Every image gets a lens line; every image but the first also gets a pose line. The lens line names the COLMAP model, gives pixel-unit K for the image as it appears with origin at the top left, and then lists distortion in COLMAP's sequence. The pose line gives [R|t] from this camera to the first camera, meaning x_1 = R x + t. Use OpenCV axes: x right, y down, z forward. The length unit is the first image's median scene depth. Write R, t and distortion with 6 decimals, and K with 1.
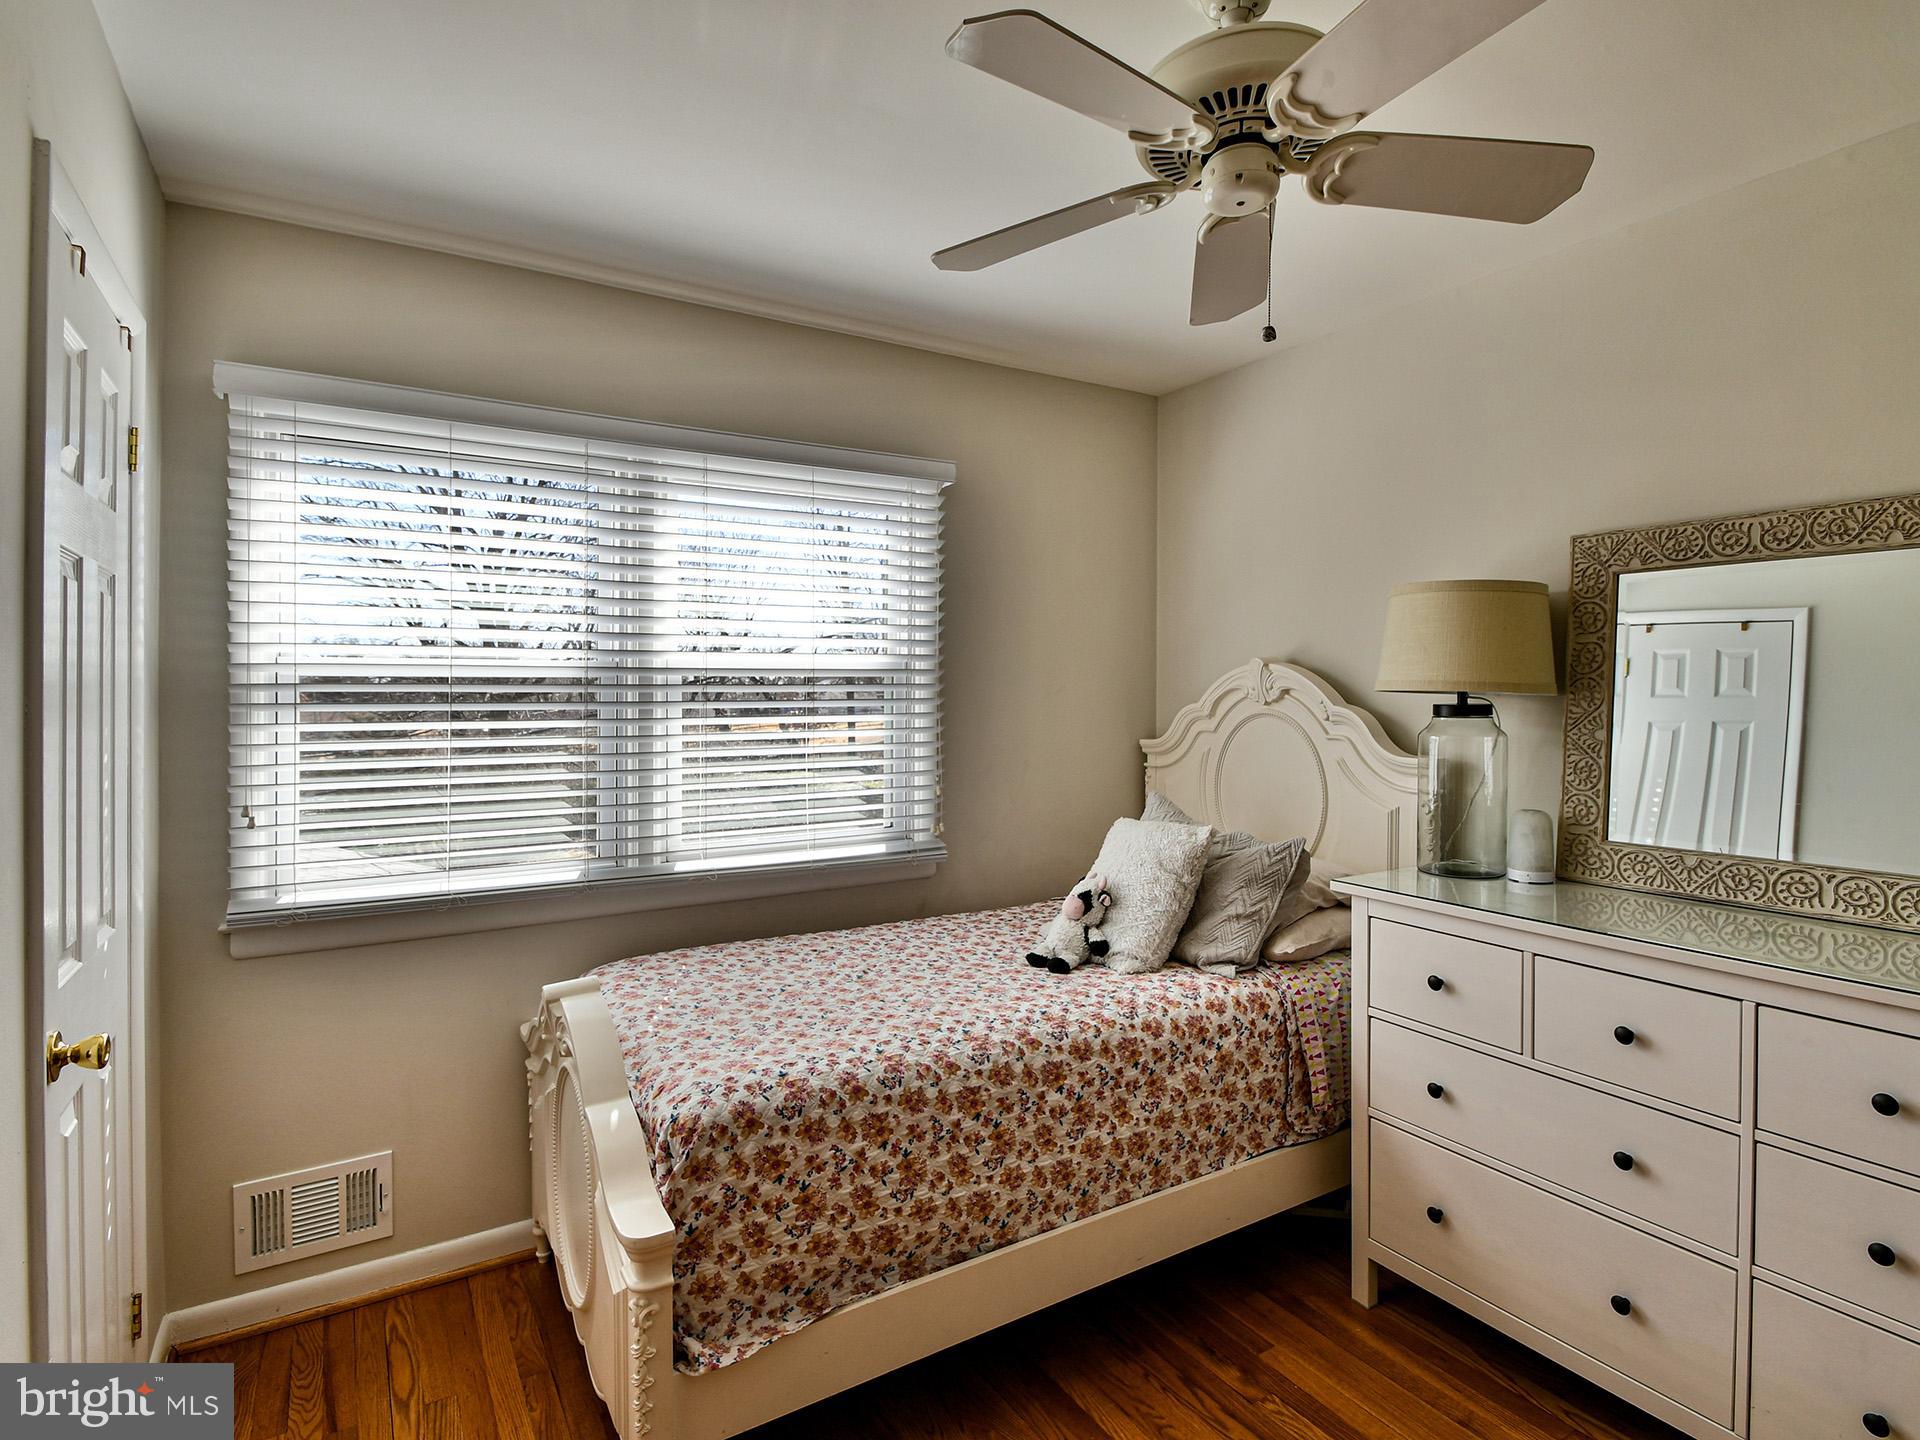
lens RADIAL K [[1071.4, 0, 960.0], [0, 1071.4, 720.0], [0, 0, 1]] dist [0.002899, -0.014647]
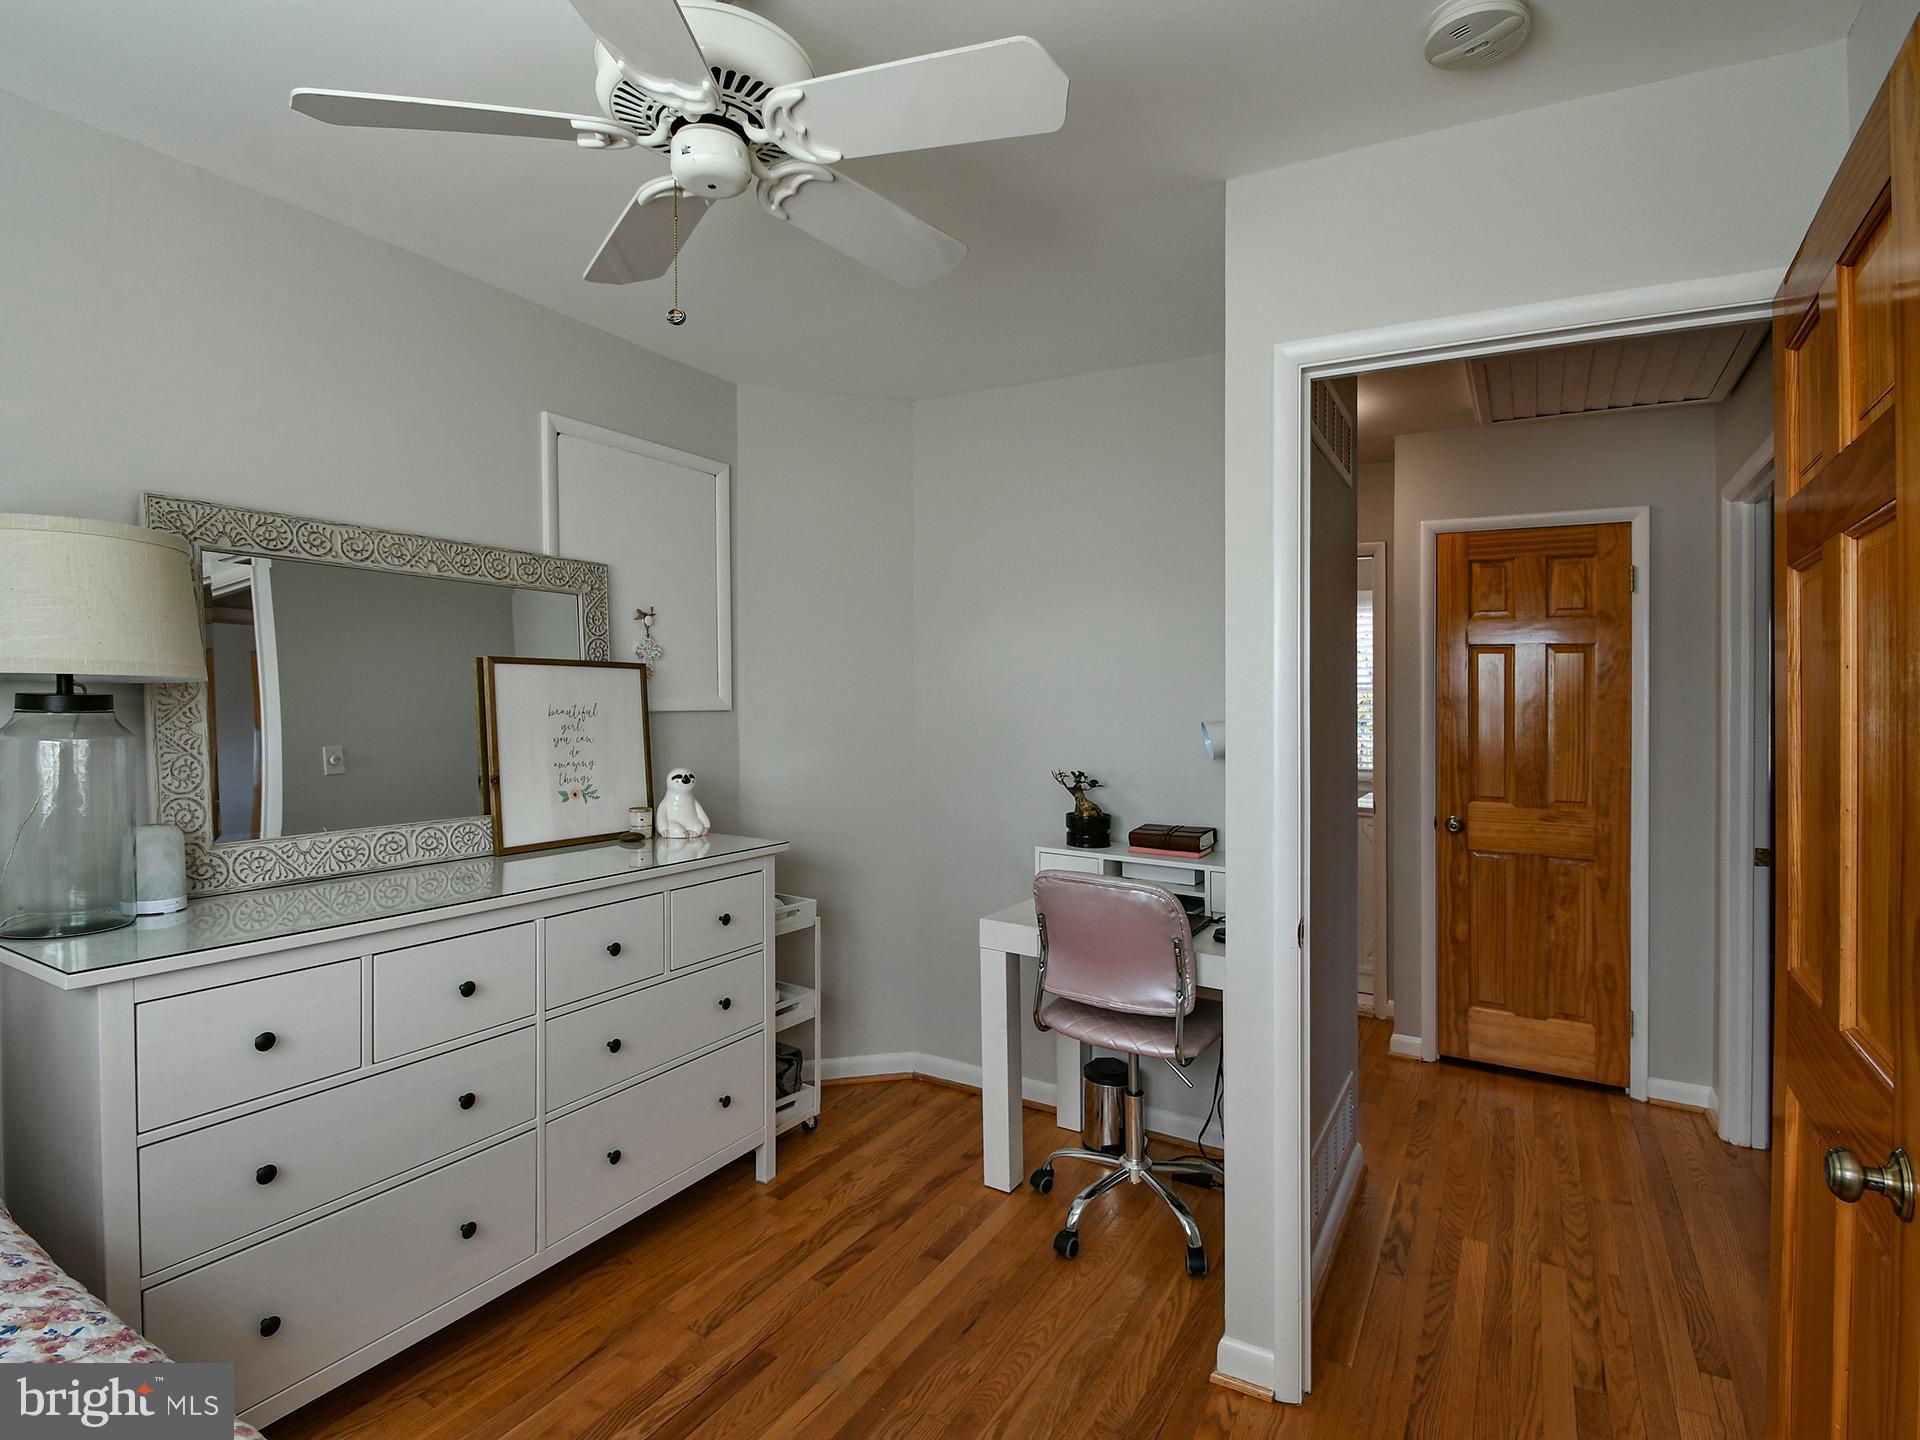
lens RADIAL K [[1000.7, 0, 960.0], [0, 1000.7, 720.0], [0, 0, 1]] dist [0.030181, -0.037442]
pose [[-0.511493, -0.036304, 0.858520, -0.480015], [-0.002324, 0.999162, 0.040867, -0.031319], [-0.859284, 0.018907, -0.511149, 0.954182]]
